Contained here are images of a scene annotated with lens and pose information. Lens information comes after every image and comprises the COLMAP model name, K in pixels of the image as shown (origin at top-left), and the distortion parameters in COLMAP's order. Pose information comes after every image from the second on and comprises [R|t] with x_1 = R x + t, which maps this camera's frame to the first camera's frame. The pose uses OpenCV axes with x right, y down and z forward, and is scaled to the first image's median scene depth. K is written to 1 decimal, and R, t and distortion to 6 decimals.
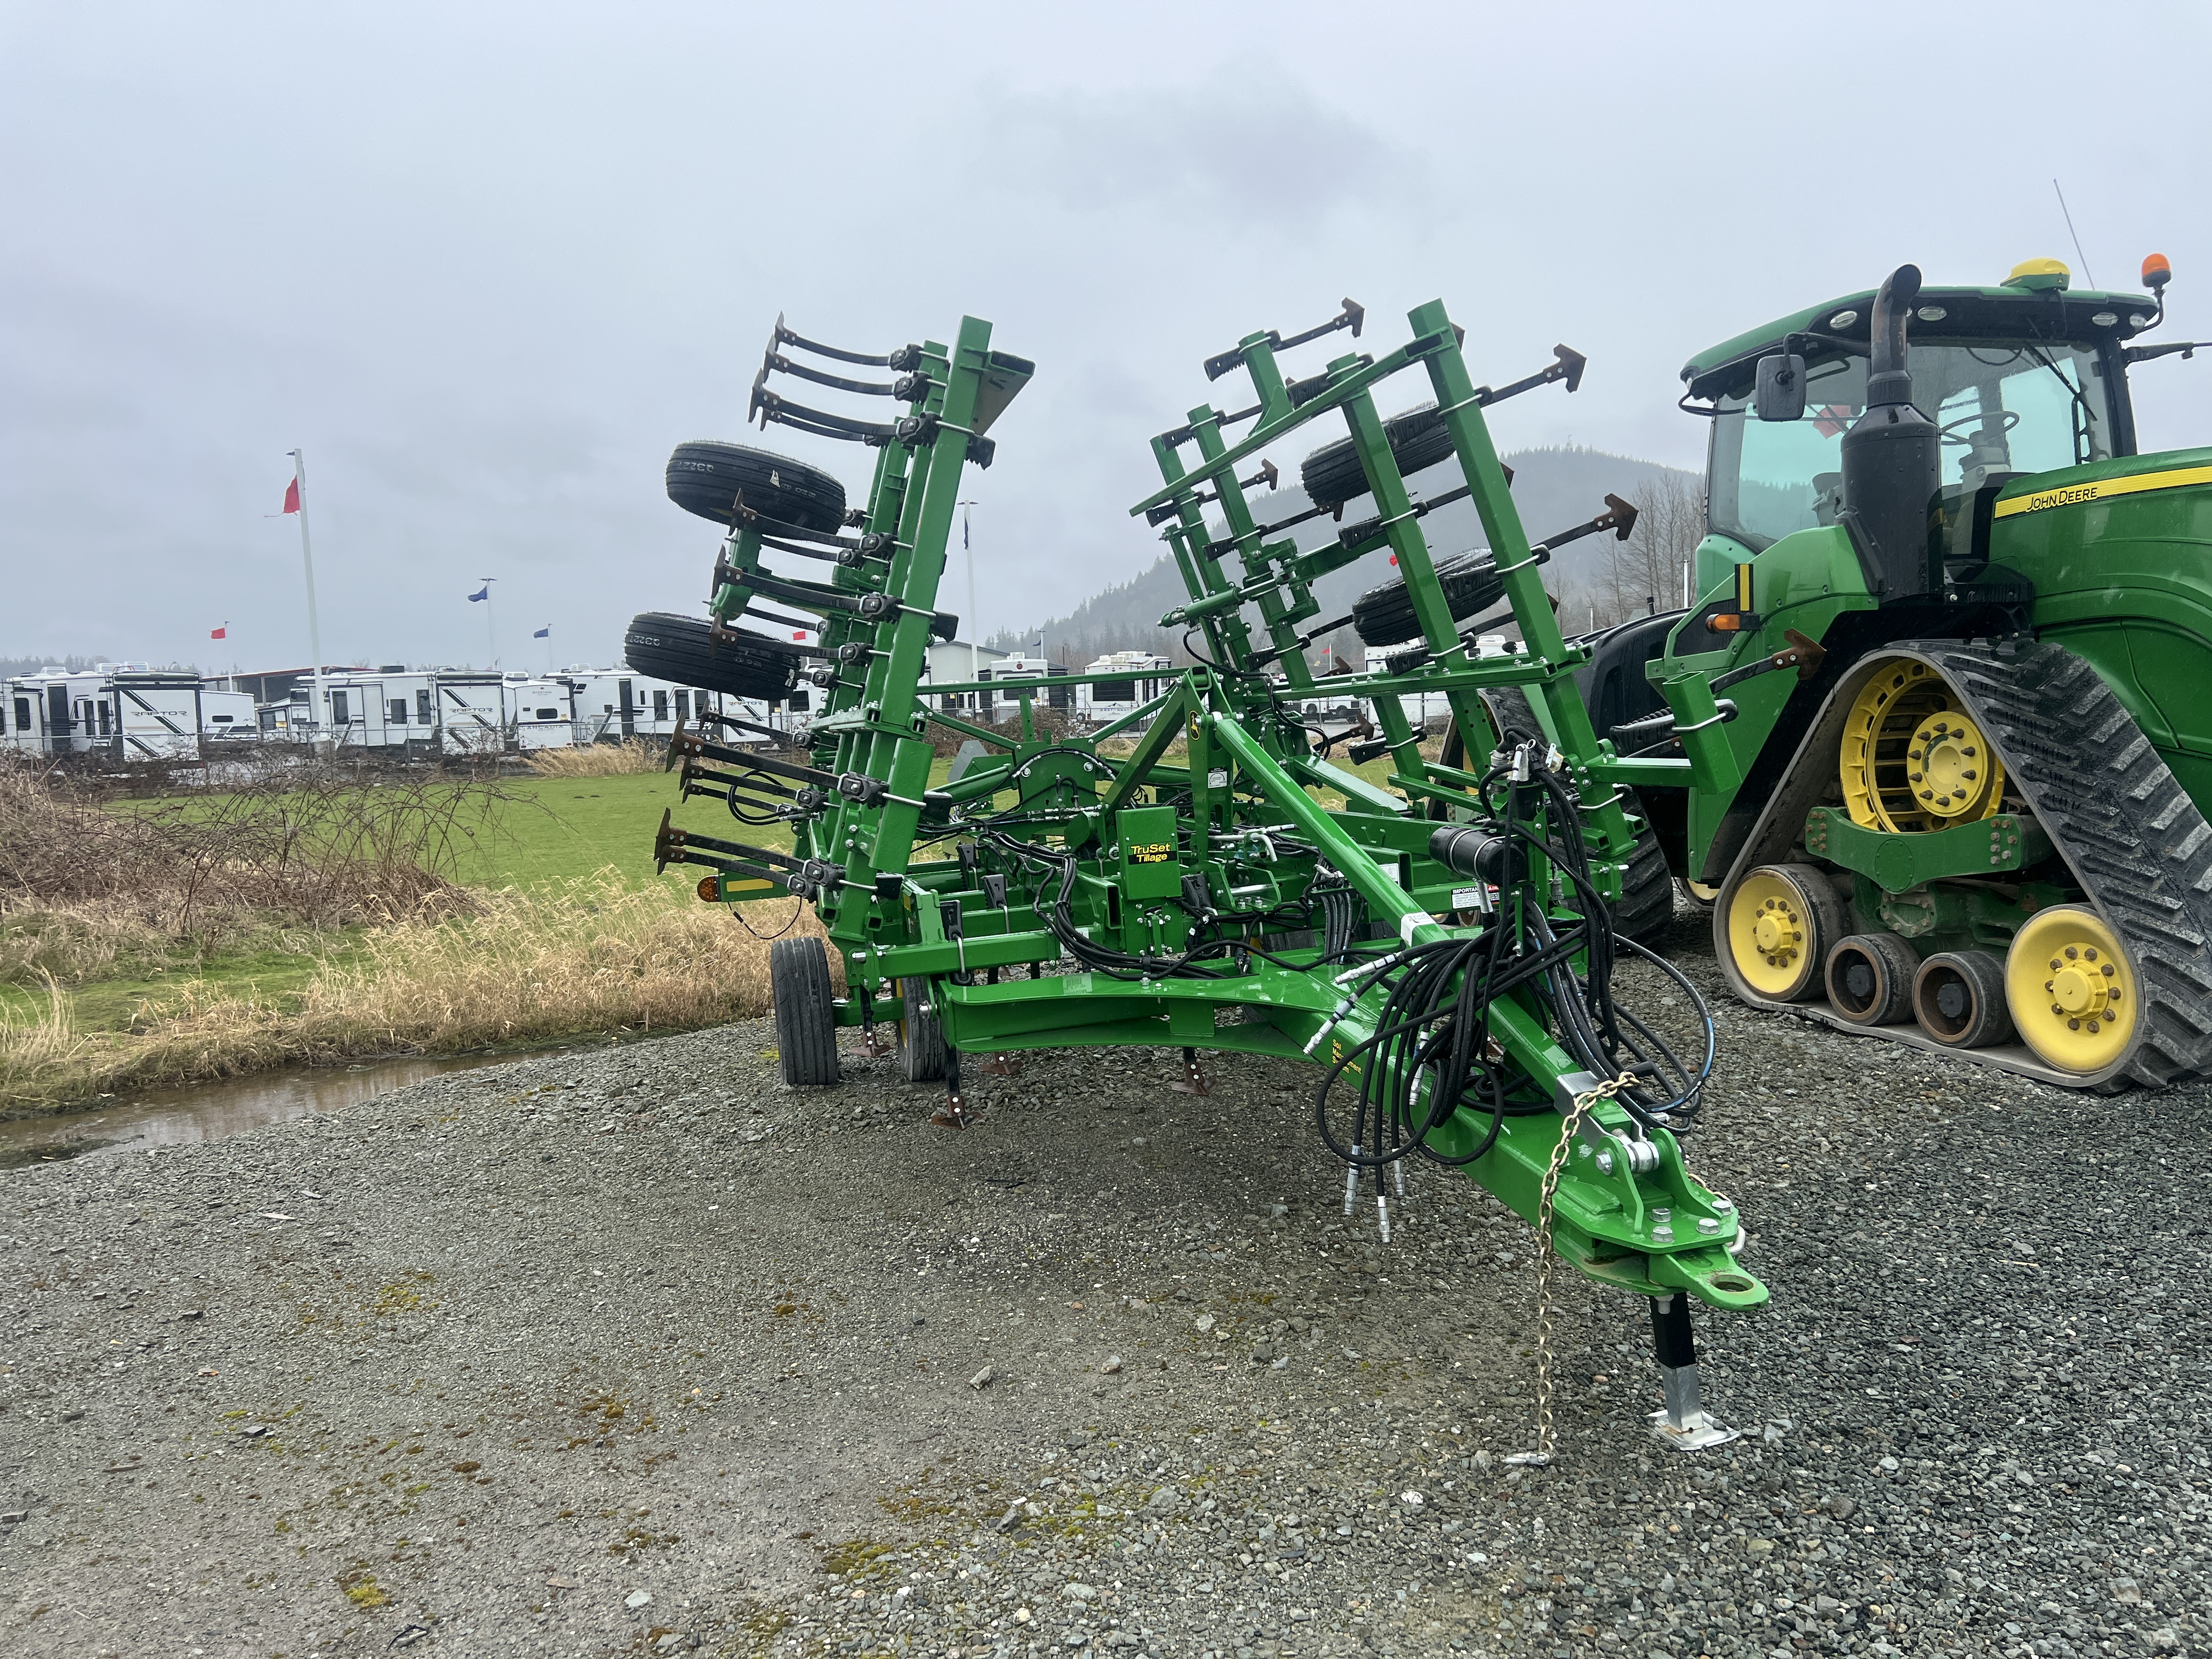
lens RADIAL K [[1619.8, 0, 1105.2], [0, 1619.8, 863.6], [0, 0, 1]] dist [0.094558, -0.101330]
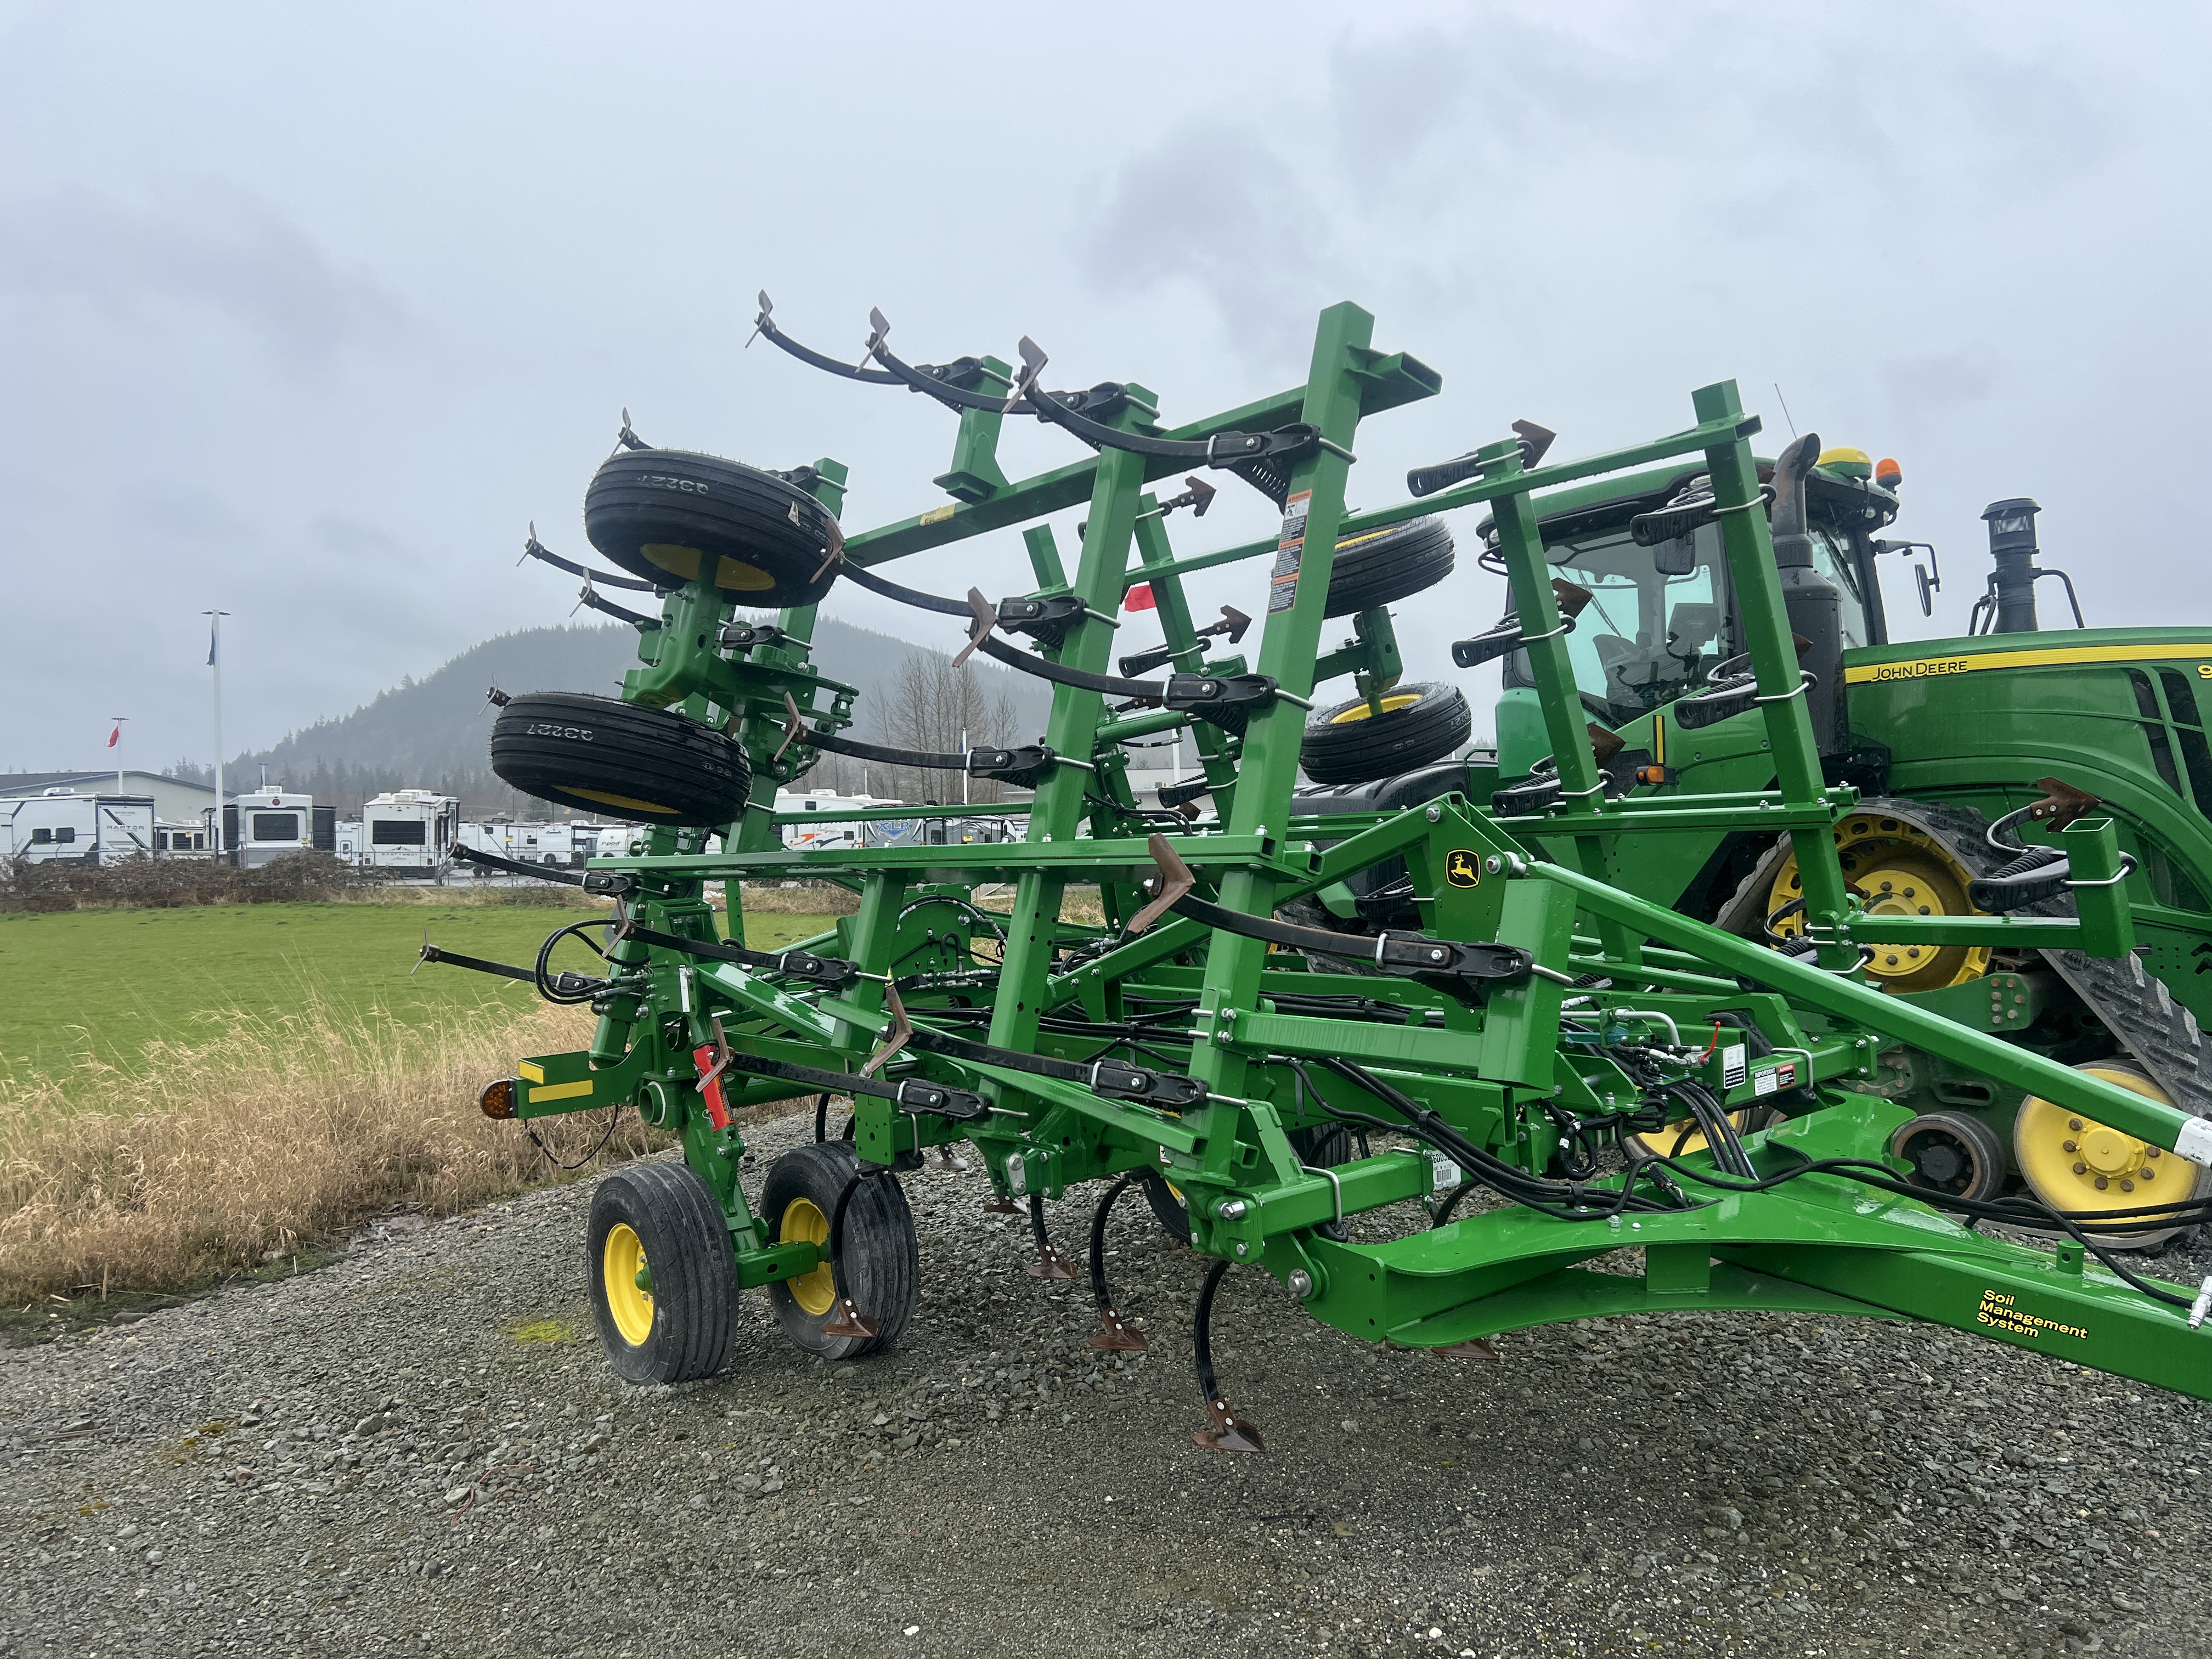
lens RADIAL K [[1619.8, 0, 1105.2], [0, 1619.8, 863.6], [0, 0, 1]] dist [0.094558, -0.101330]
pose [[0.906287, 0.016922, 0.422325, -0.326084], [0.022392, 0.995873, -0.087955, -0.017980], [-0.422070, 0.089169, 0.902167, 0.283182]]
